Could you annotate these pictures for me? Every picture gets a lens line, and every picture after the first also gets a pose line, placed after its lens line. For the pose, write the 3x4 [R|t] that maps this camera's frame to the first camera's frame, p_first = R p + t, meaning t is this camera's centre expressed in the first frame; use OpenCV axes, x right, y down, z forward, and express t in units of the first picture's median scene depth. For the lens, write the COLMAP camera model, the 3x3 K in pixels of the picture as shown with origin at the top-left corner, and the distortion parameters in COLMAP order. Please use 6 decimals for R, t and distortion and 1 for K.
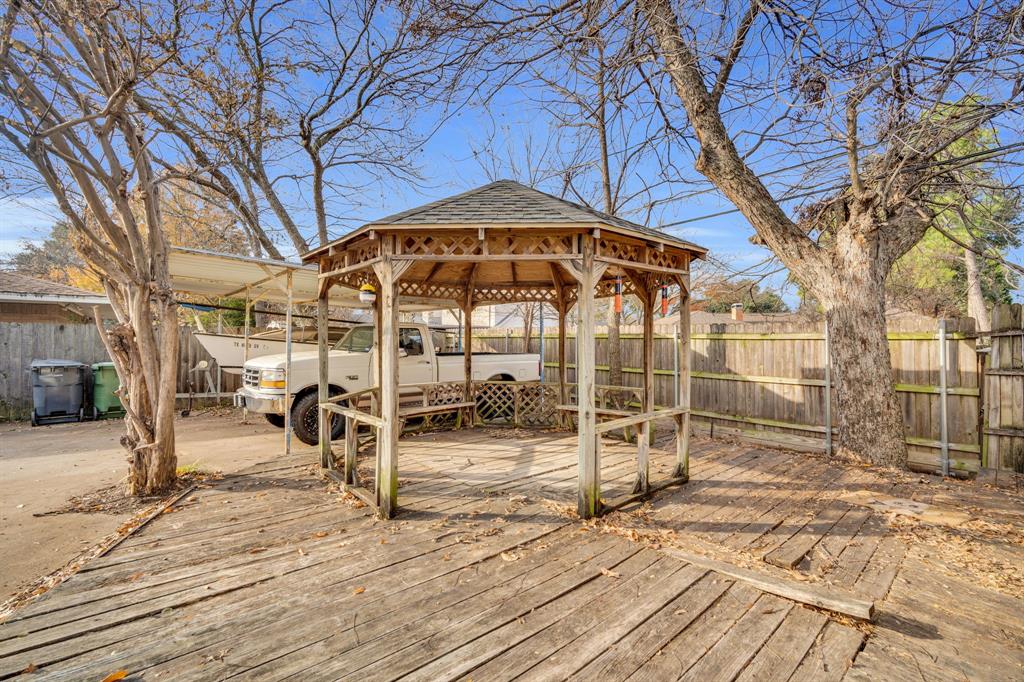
lens RADIAL K [[448.6, 0, 512.0], [0, 448.6, 341.0], [0, 0, 1]] dist [0.000307, 0.000241]
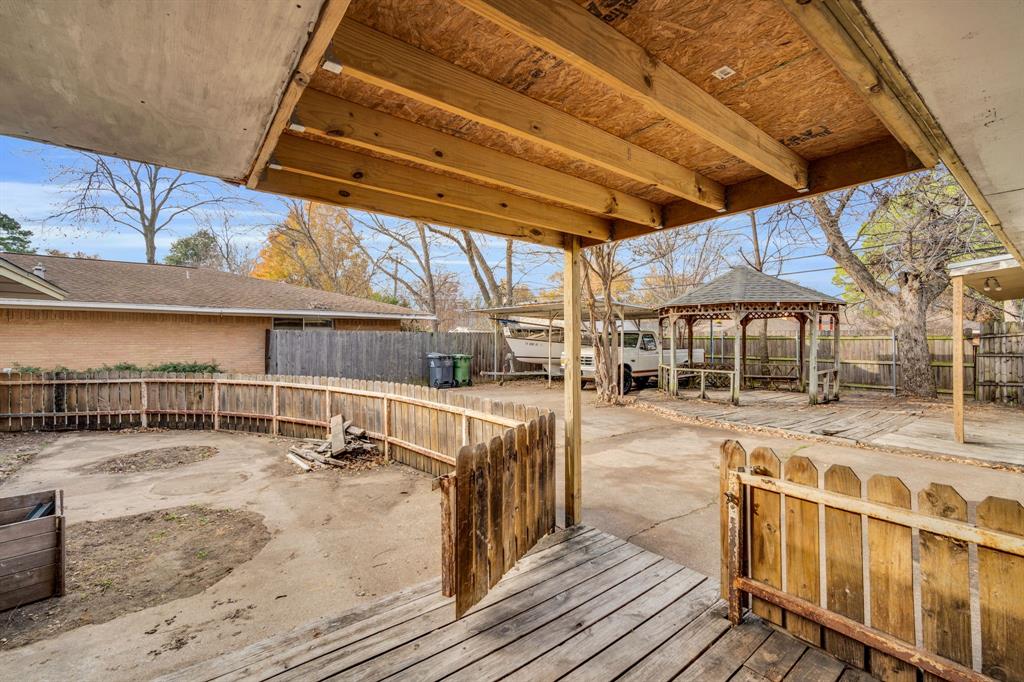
lens RADIAL K [[448.6, 0, 512.0], [0, 448.6, 341.0], [0, 0, 1]] dist [0.000307, 0.000241]
pose [[0.998533, -0.004956, -0.053912, -0.933213], [0.005062, 0.999986, 0.001819, -0.009272], [0.053903, -0.002089, 0.998544, -1.133053]]
